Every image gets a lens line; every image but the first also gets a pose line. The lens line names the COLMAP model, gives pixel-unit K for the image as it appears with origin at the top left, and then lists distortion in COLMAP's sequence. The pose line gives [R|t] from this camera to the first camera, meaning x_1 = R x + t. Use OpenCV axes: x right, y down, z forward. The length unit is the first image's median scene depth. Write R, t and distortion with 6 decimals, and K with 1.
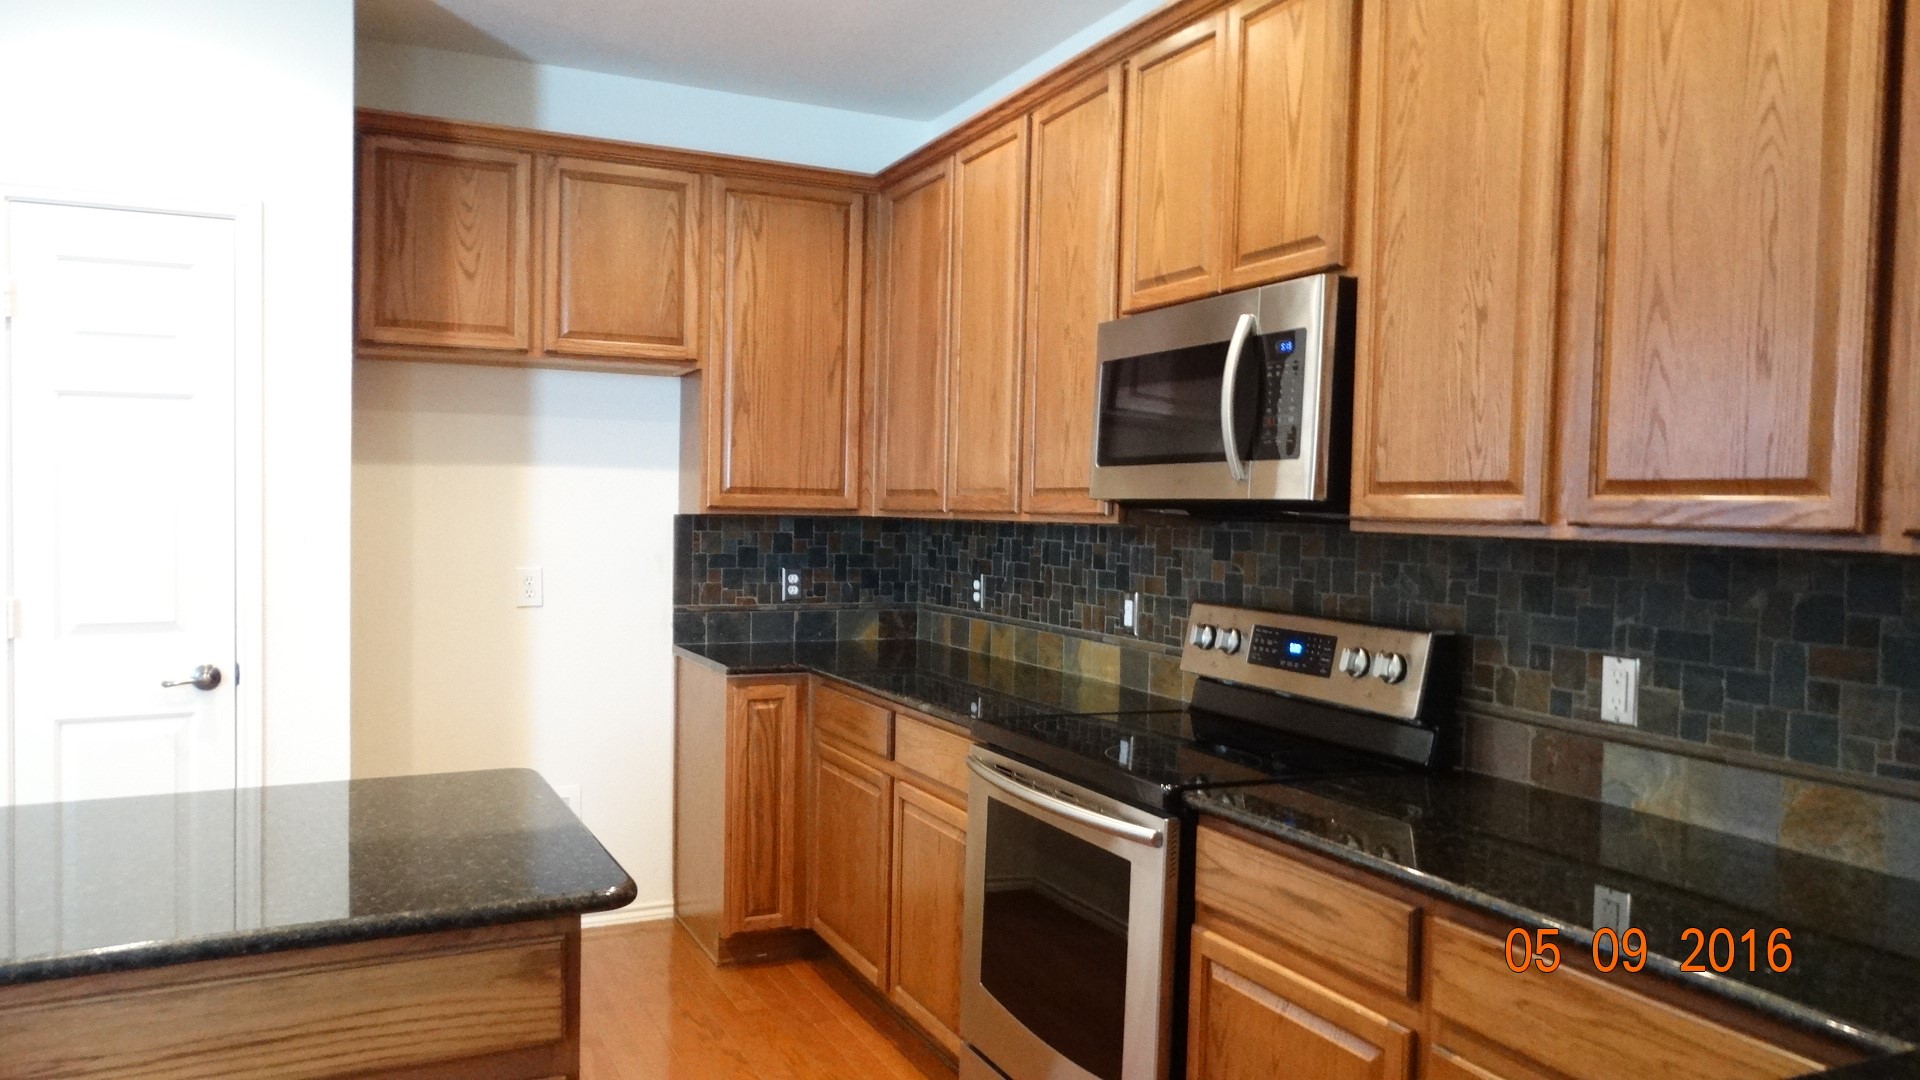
lens RADIAL K [[1347.2, 0, 956.5], [0, 1347.2, 537.5], [0, 0, 1]] dist [-0.020791, 0.010637]
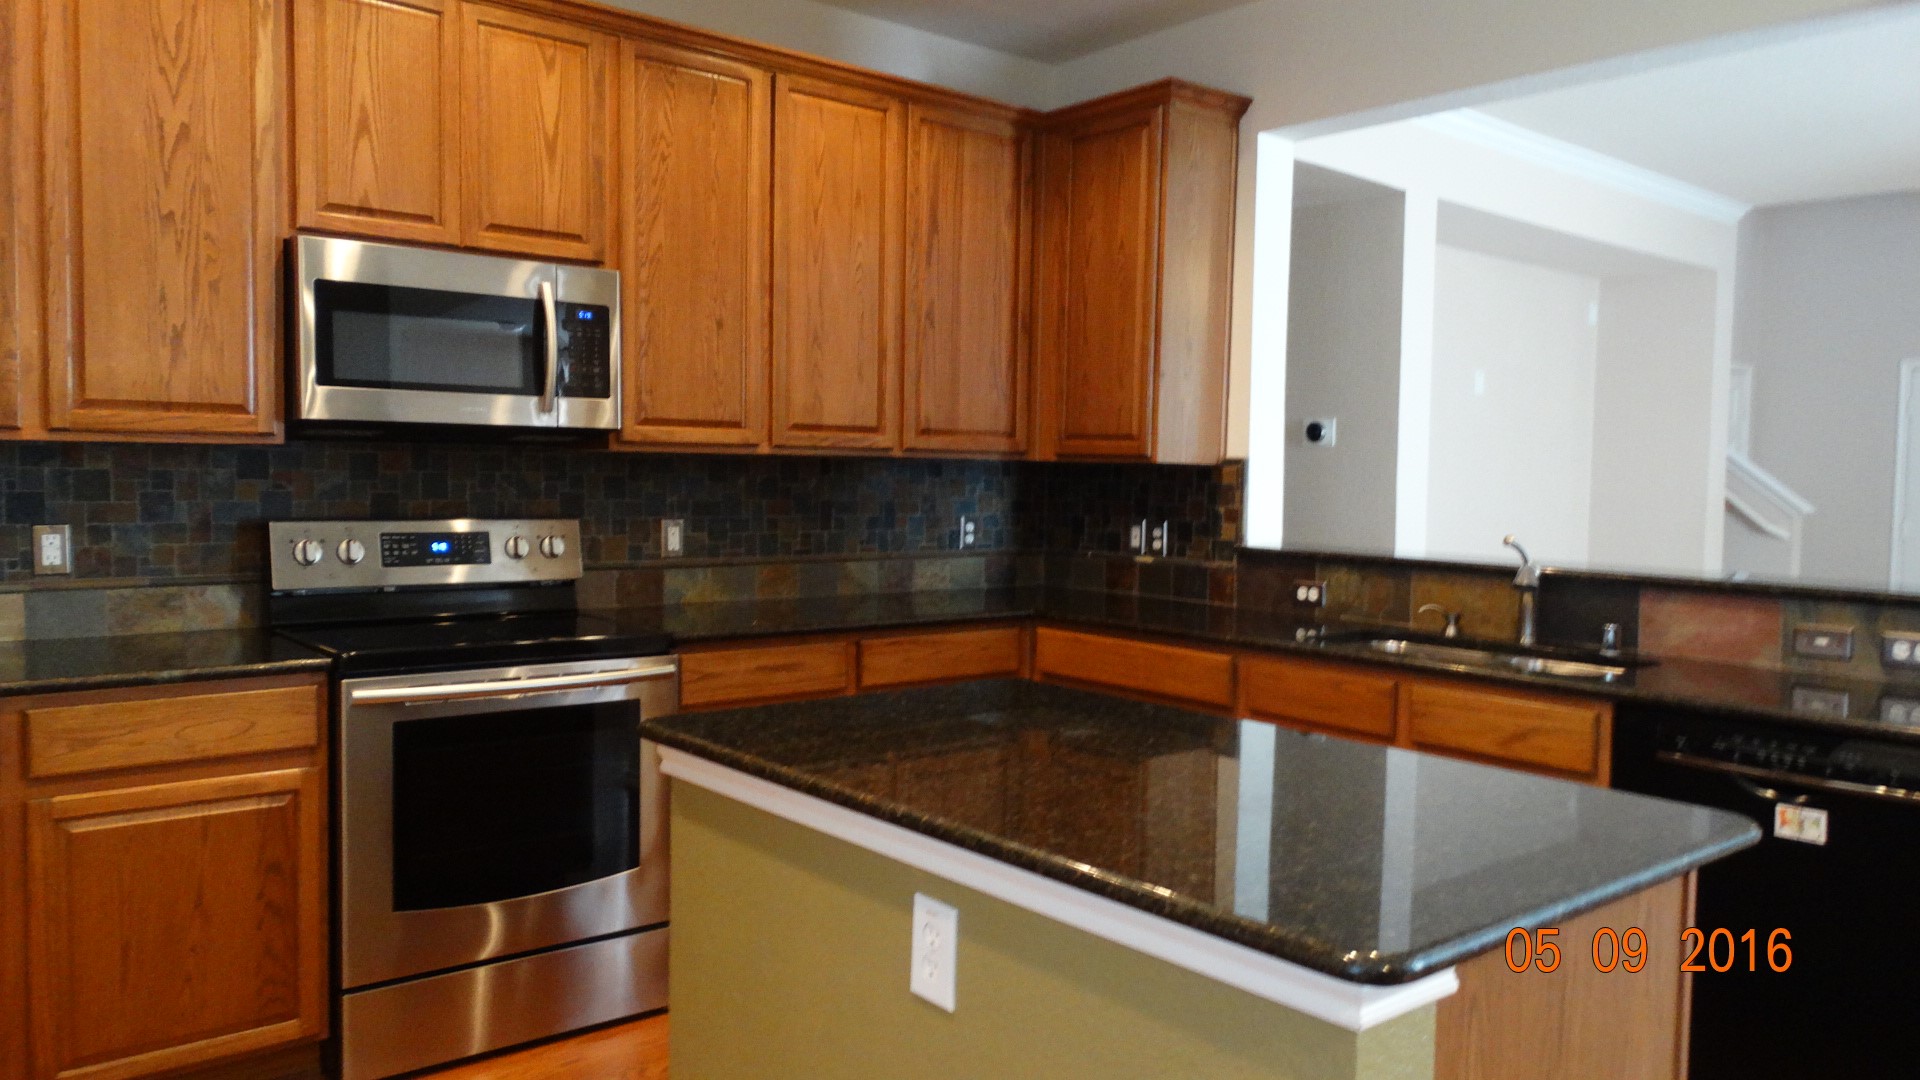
lens RADIAL K [[1347.2, 0, 946.4], [0, 1347.2, 537.7], [0, 0, 1]] dist [-0.020791, 0.010637]
pose [[-0.239720, -0.081823, 0.967388, -1.139842], [-0.002427, 0.996490, 0.083683, -0.031013], [-0.970839, 0.017712, -0.239078, 0.941554]]
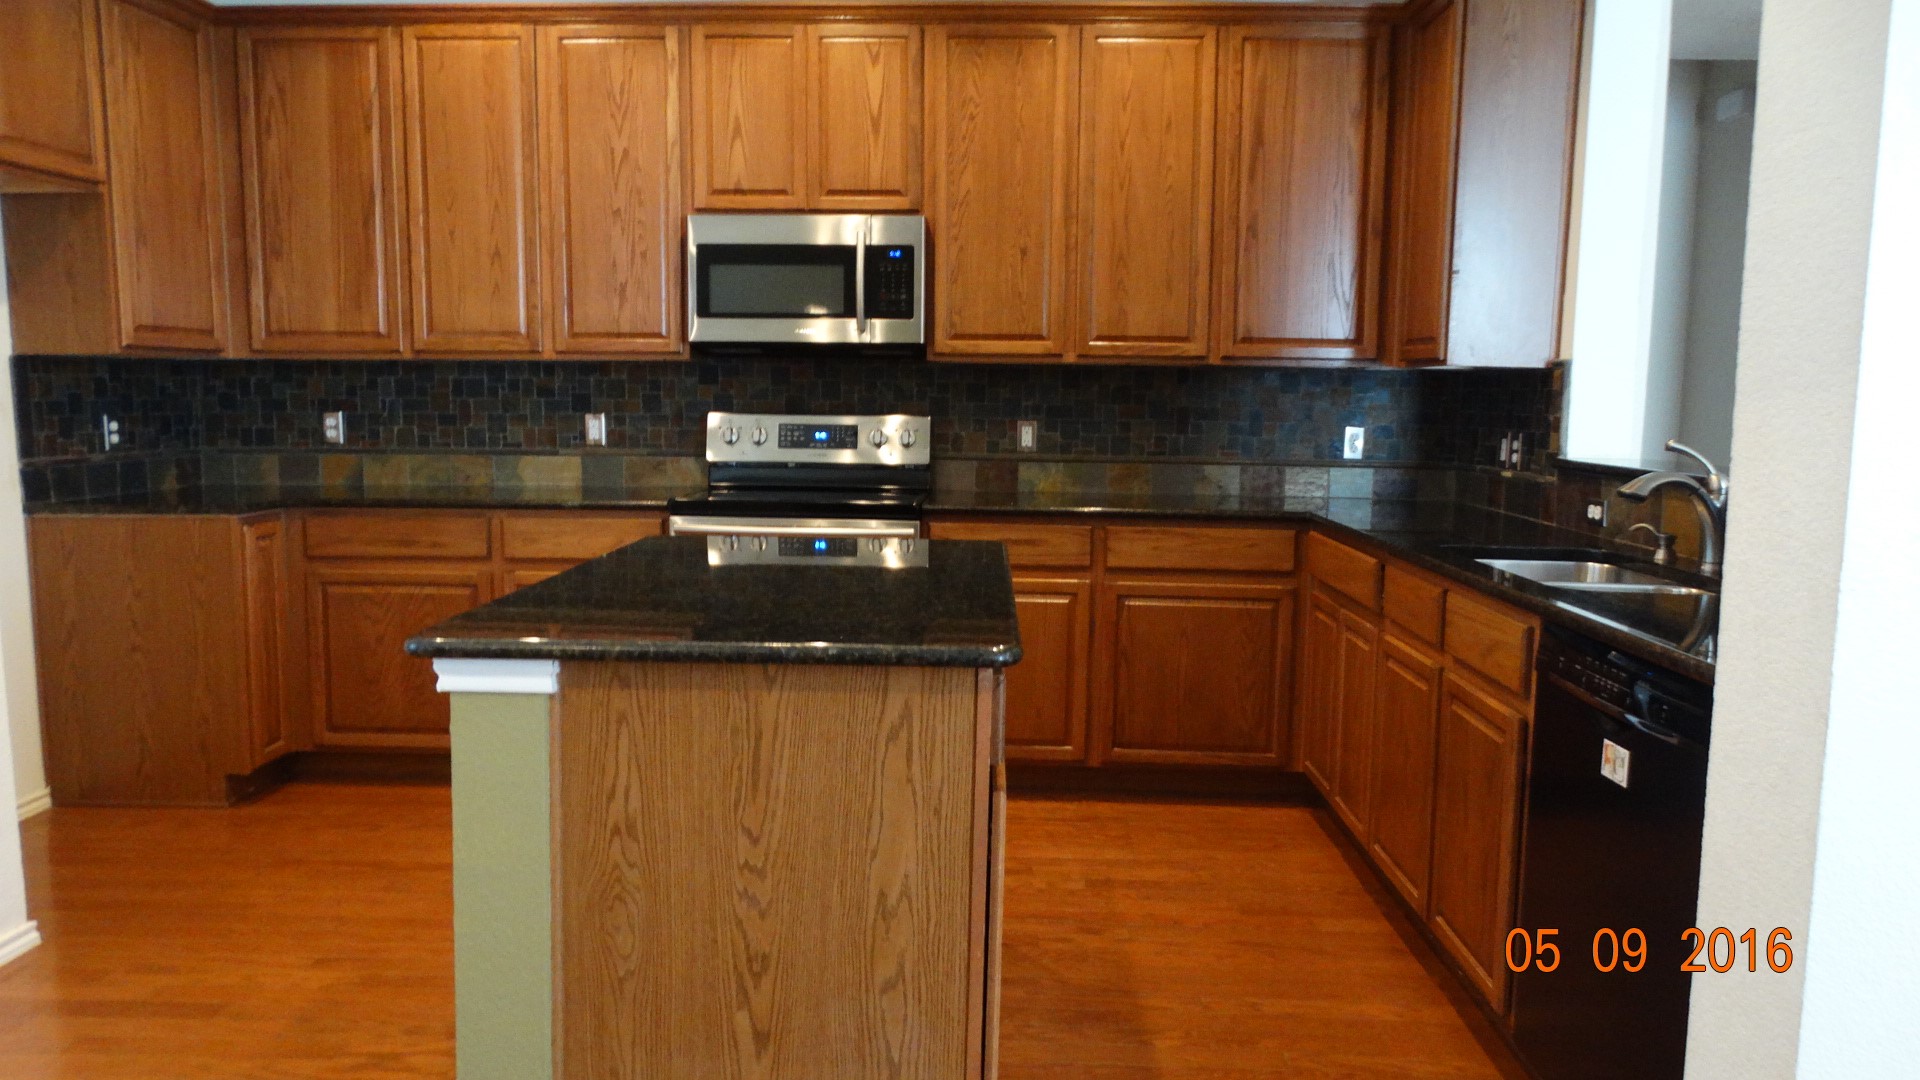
lens RADIAL K [[1347.2, 0, 943.7], [0, 1347.2, 550.9], [0, 0, 1]] dist [-0.020791, 0.010637]
pose [[0.468113, -0.126379, 0.874585, -1.251825], [0.019374, 0.990950, 0.132825, 0.008100], [-0.883456, -0.045233, 0.466325, 0.110557]]
